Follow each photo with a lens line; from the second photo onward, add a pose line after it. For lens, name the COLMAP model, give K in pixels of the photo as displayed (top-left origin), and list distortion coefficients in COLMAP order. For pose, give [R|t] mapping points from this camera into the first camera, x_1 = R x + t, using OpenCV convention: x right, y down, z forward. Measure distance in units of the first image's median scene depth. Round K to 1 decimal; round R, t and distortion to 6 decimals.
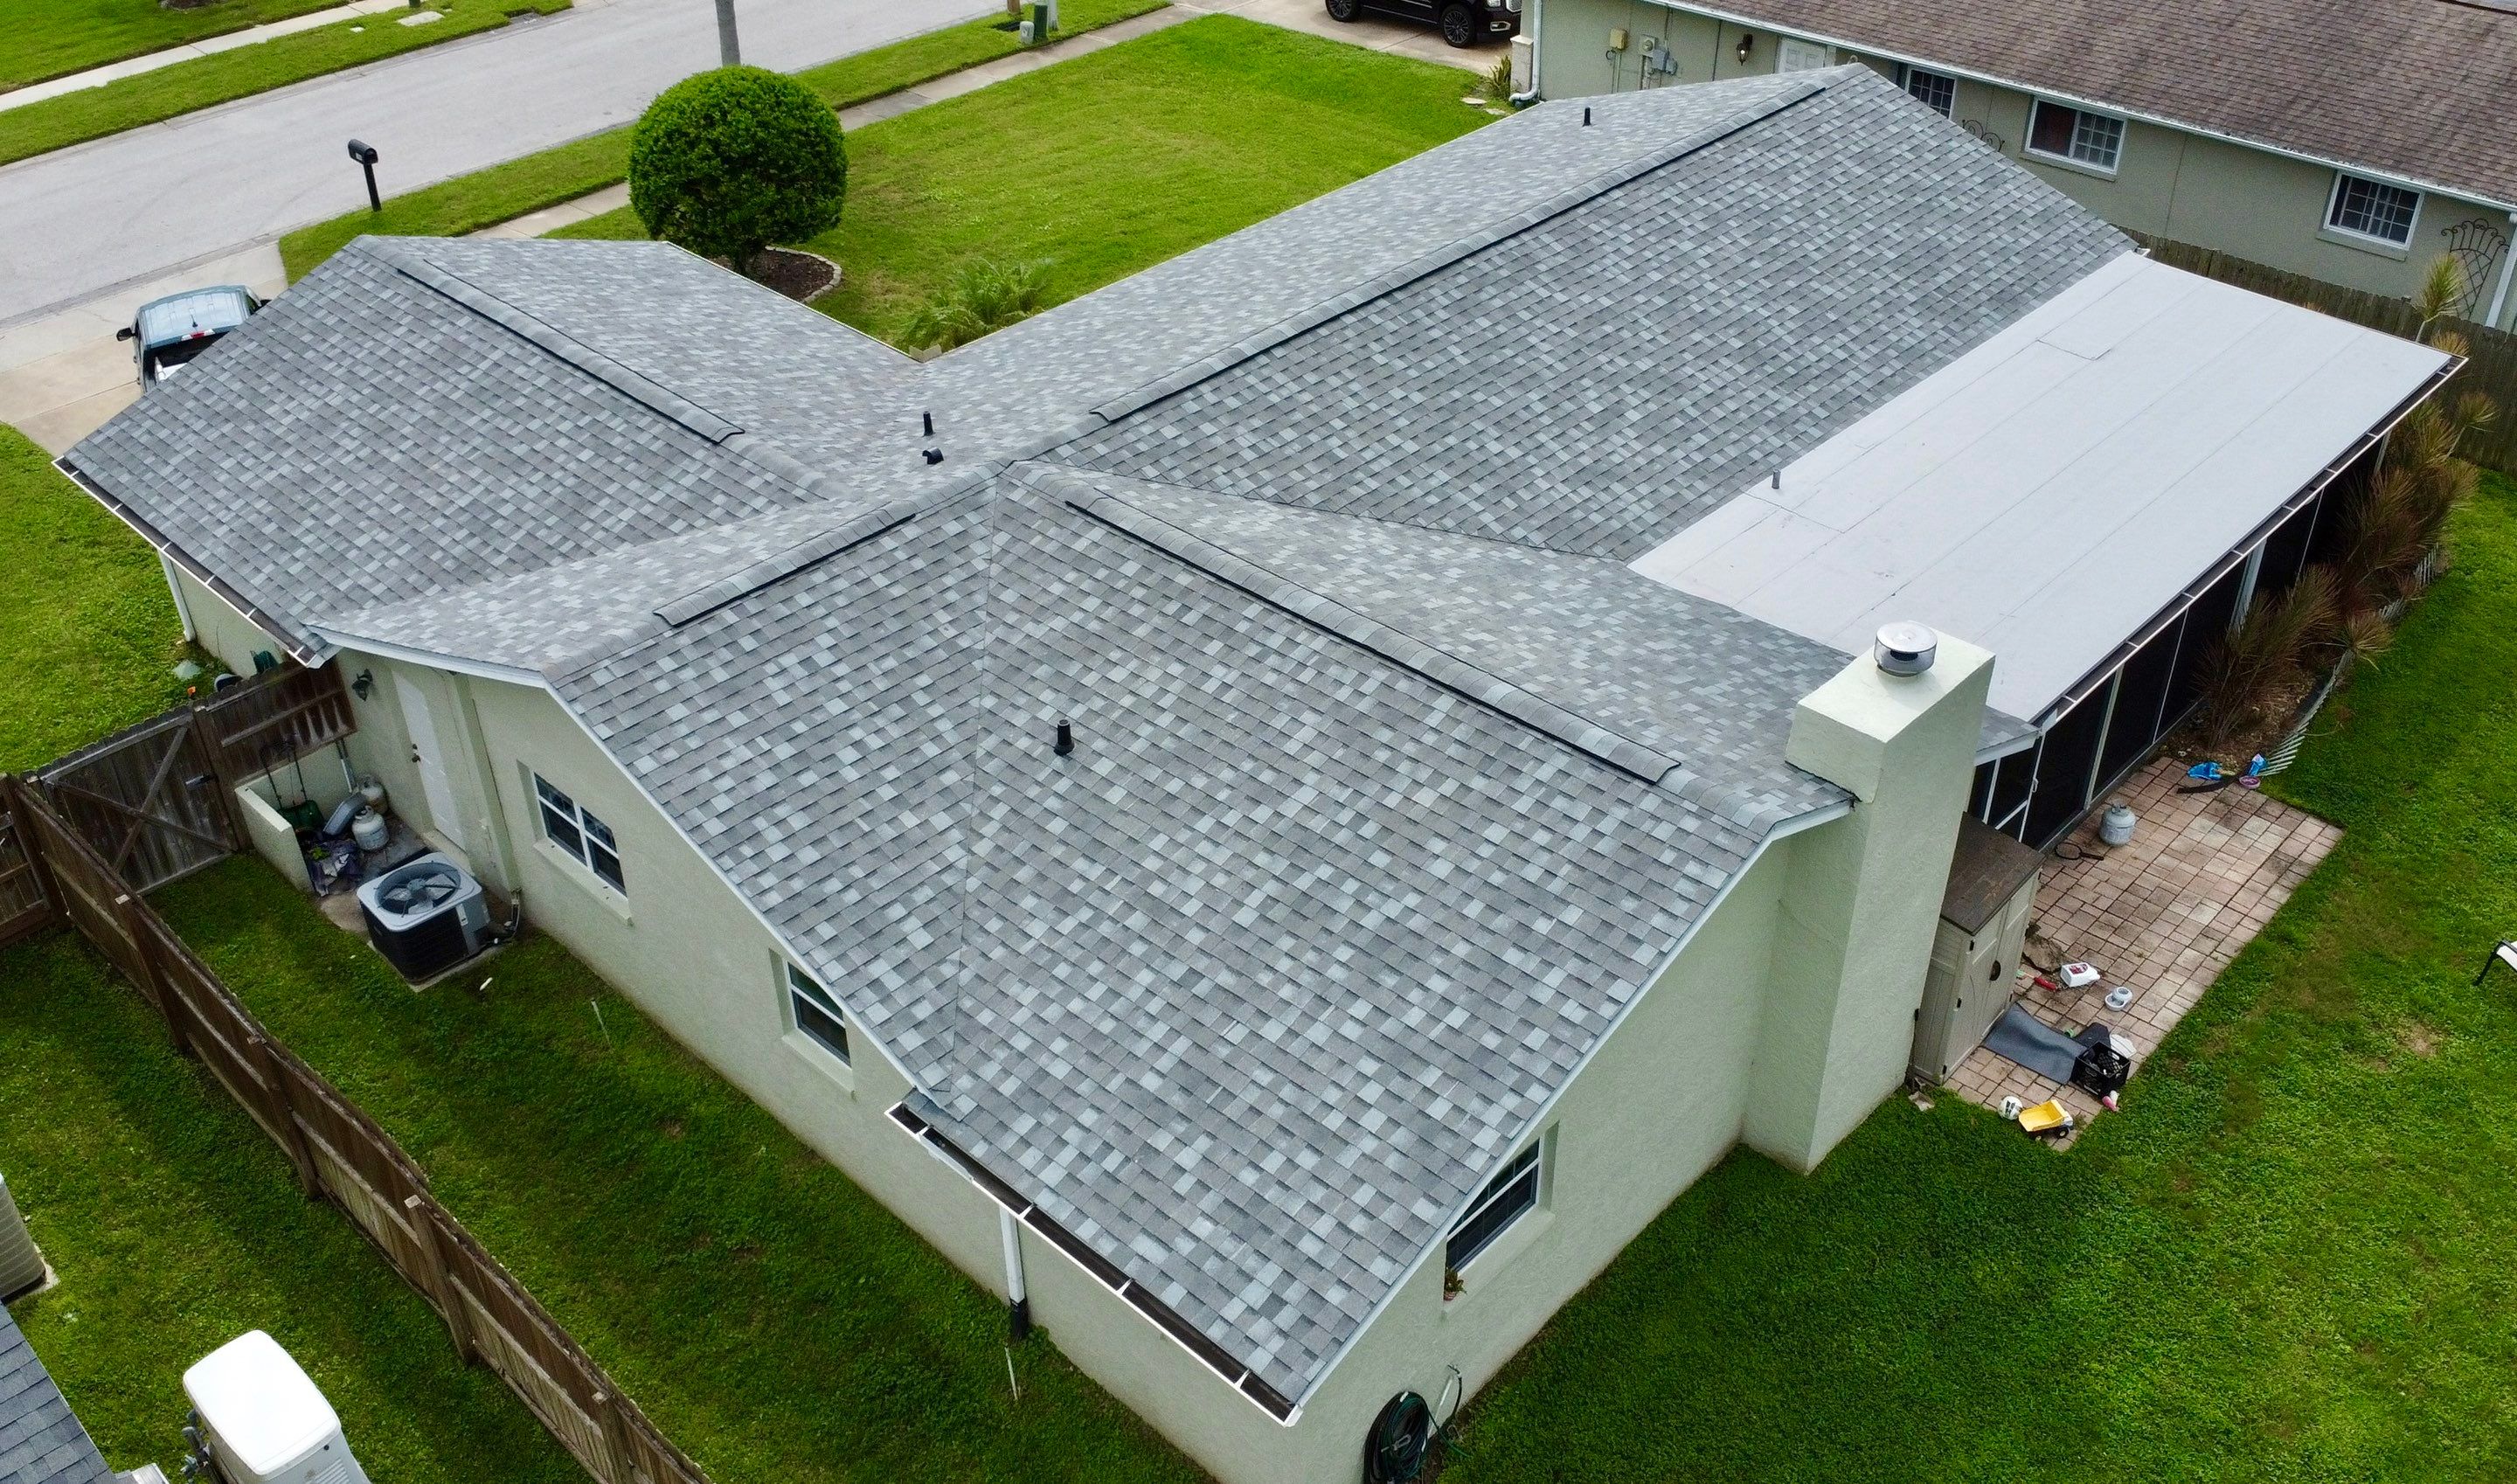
lens RADIAL K [[2181.2, 0, 1246.4], [0, 2181.2, 710.8], [0, 0, 1]] dist [-0.004219, -0.048840]
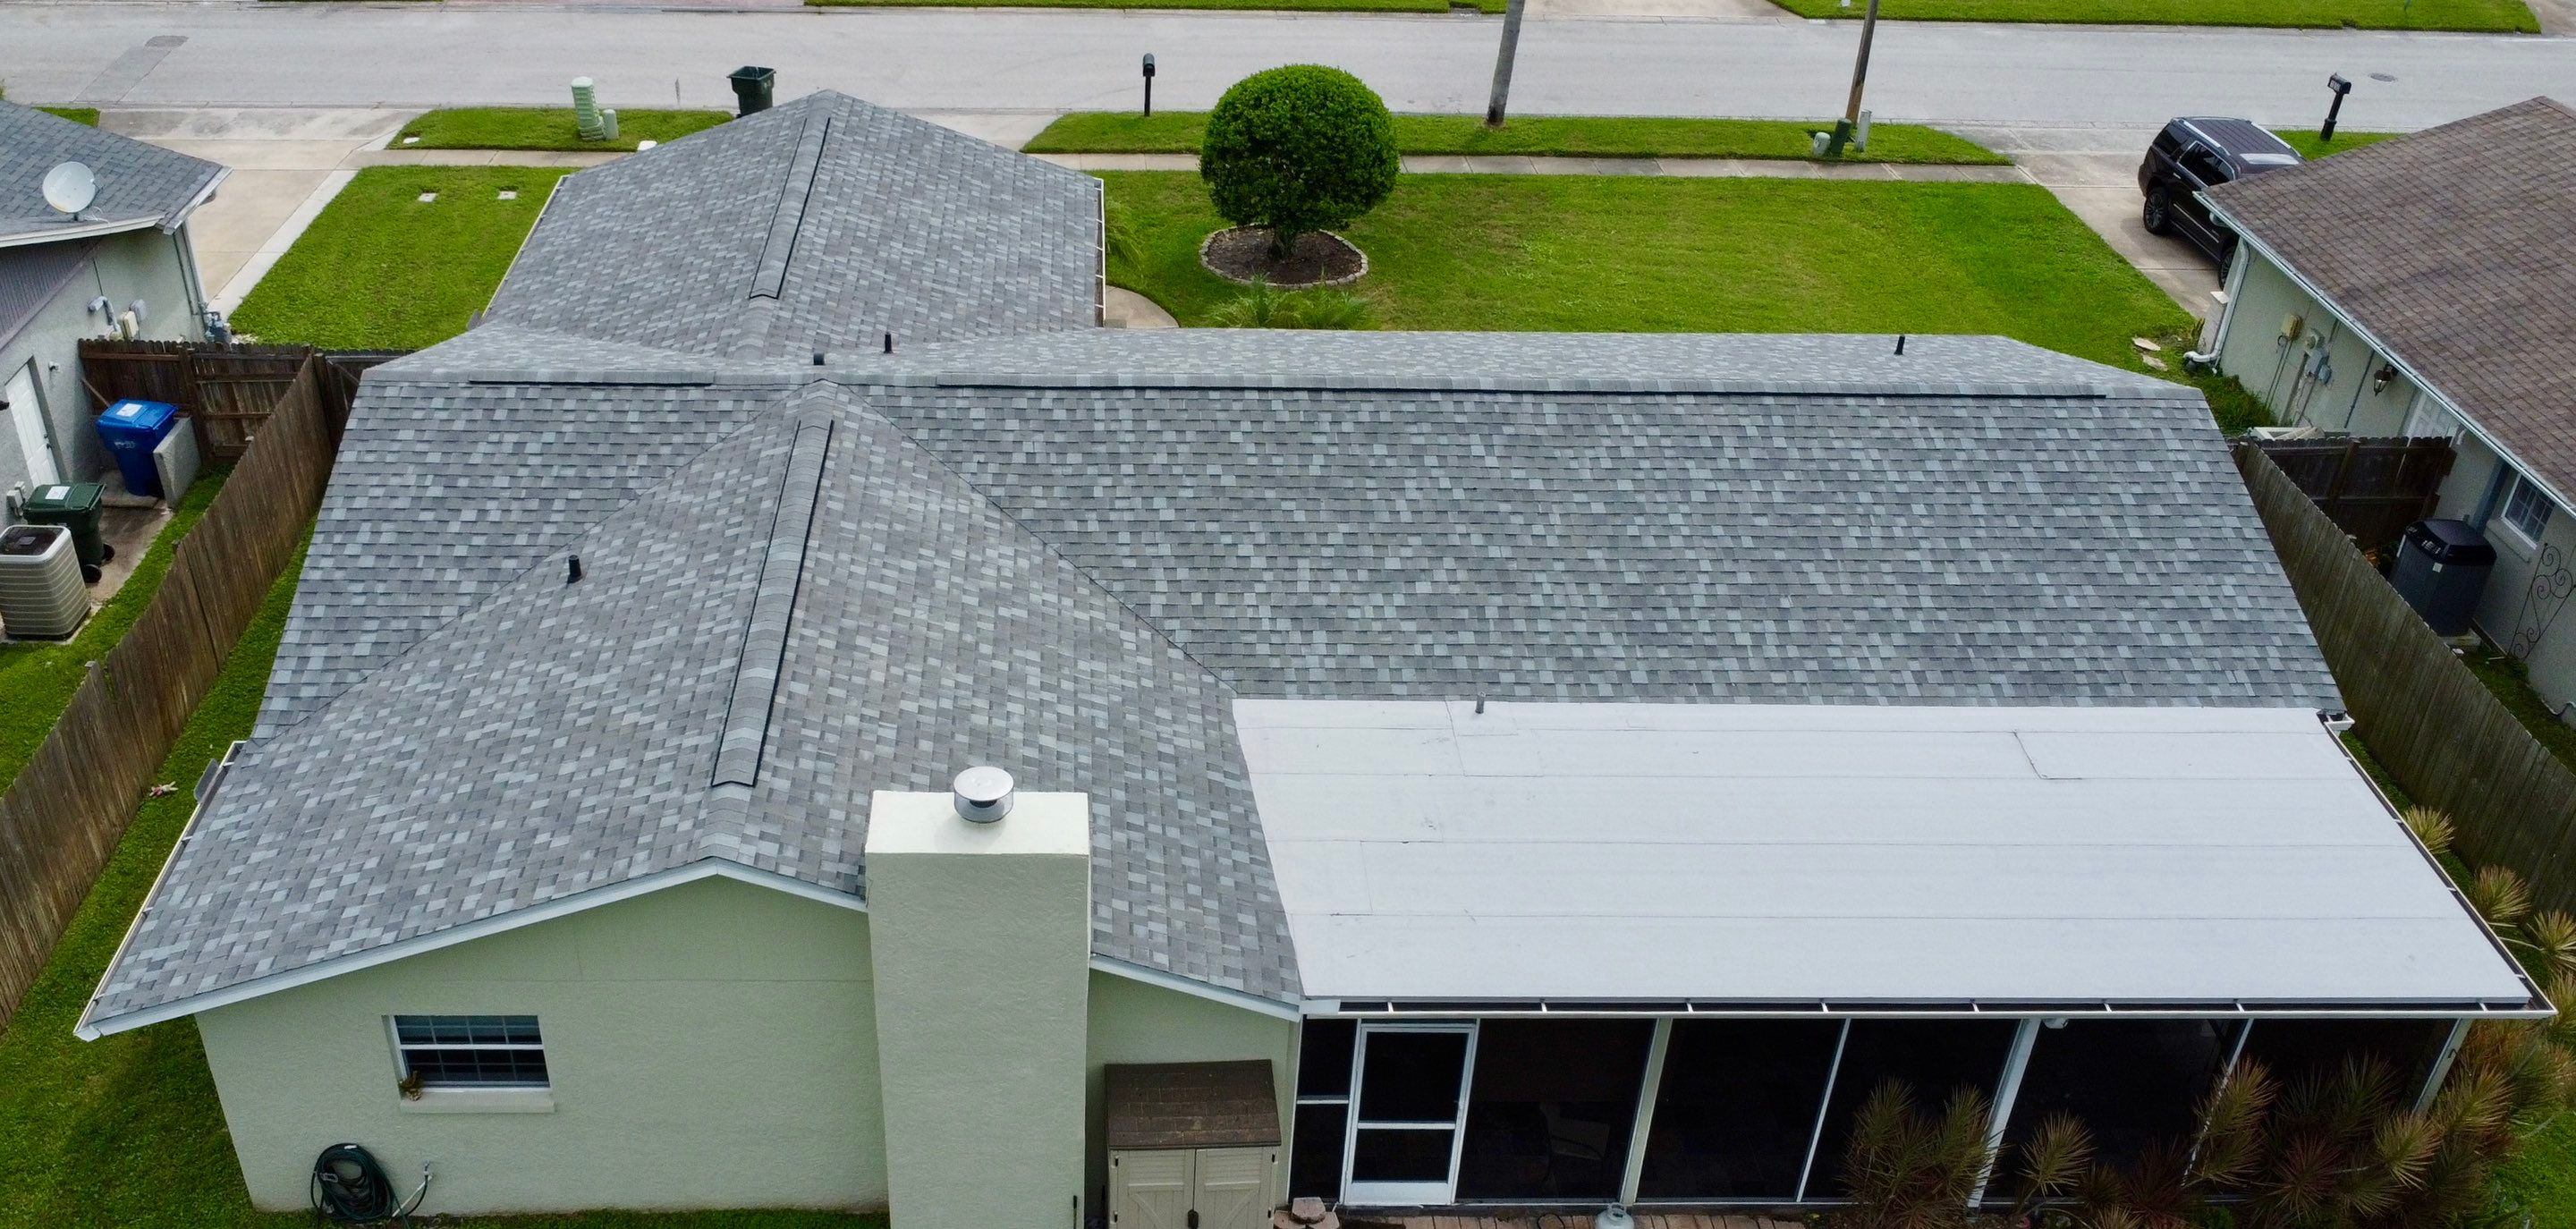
lens RADIAL K [[2107.6, 0, 1177.8], [0, 2107.6, 689.5], [0, 0, 1]] dist [-0.015416, -0.019395]
pose [[0.717691, 0.418262, -0.556755, 0.658693], [-0.426729, 0.895973, 0.123021, -0.169777], [0.550293, 0.149293, 0.821516, 0.196593]]
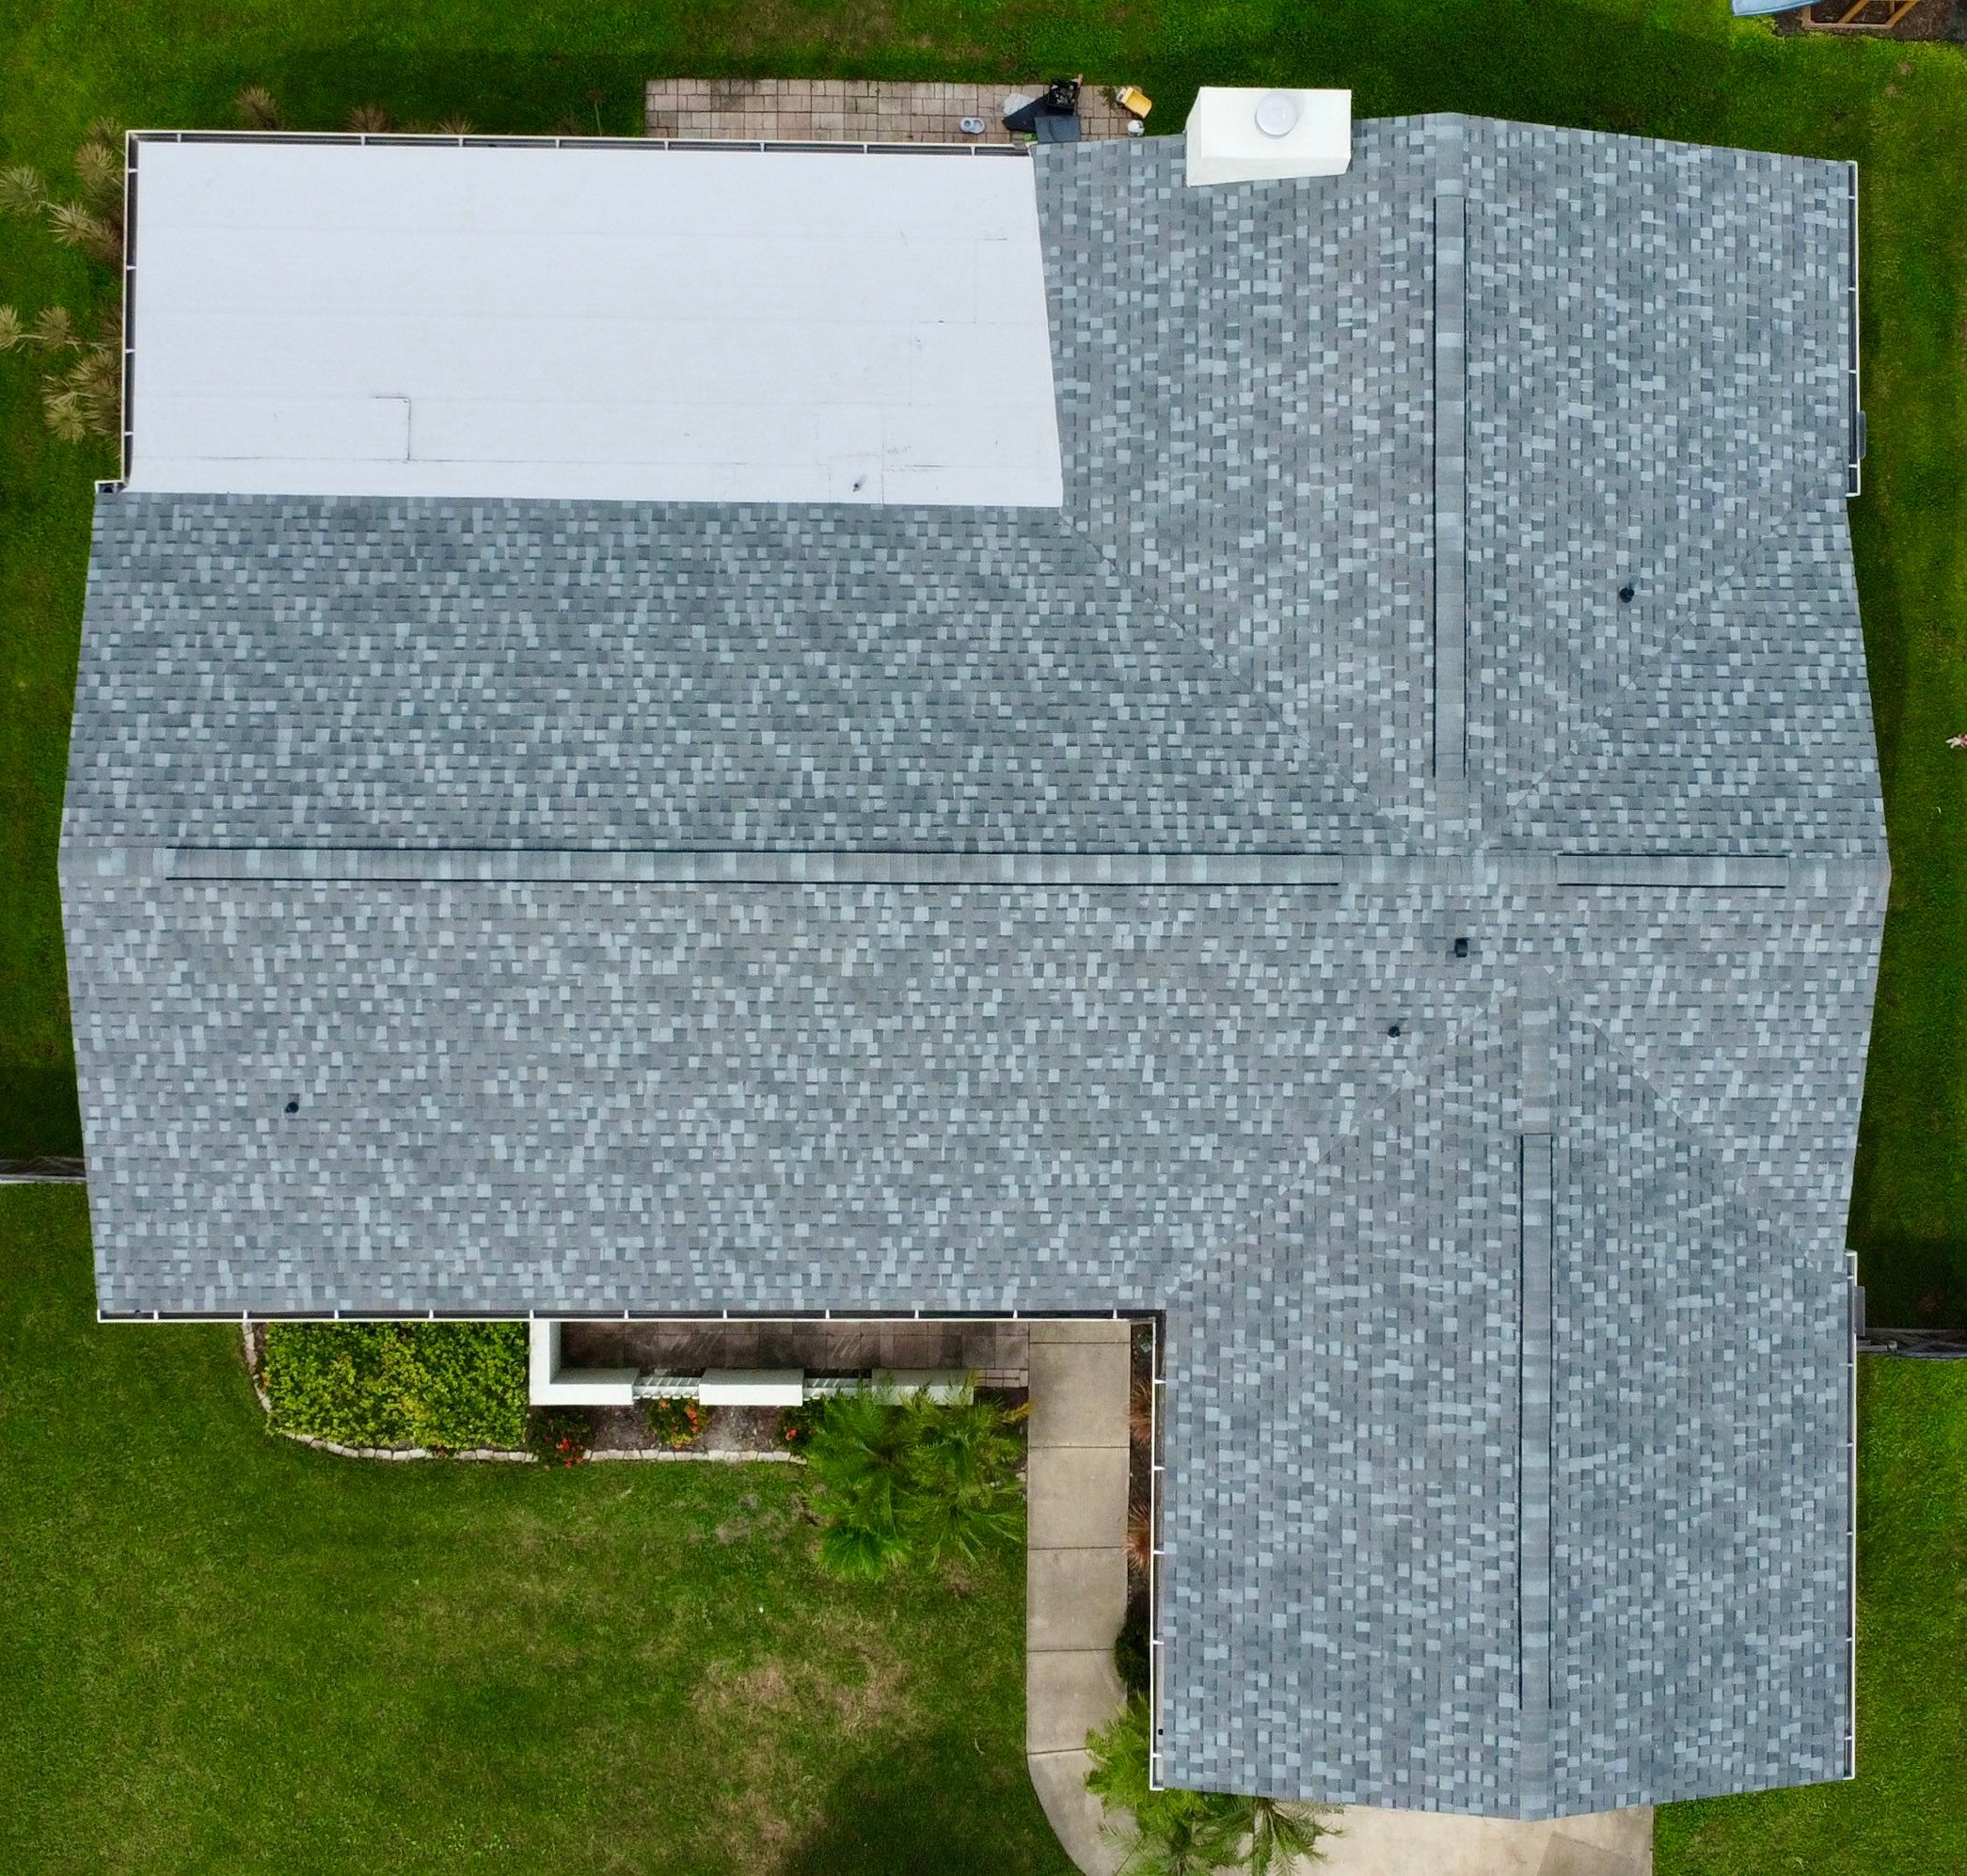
lens RADIAL K [[2738.0, 0, 939.3], [0, 2738.0, 896.4], [0, 0, 1]] dist [-0.038471, 0.101289]
pose [[-0.688907, -0.724837, 0.004258, 0.057880], [0.397745, -0.373104, 0.838208, -1.360543], [-0.605975, 0.579141, 0.545335, 0.341785]]
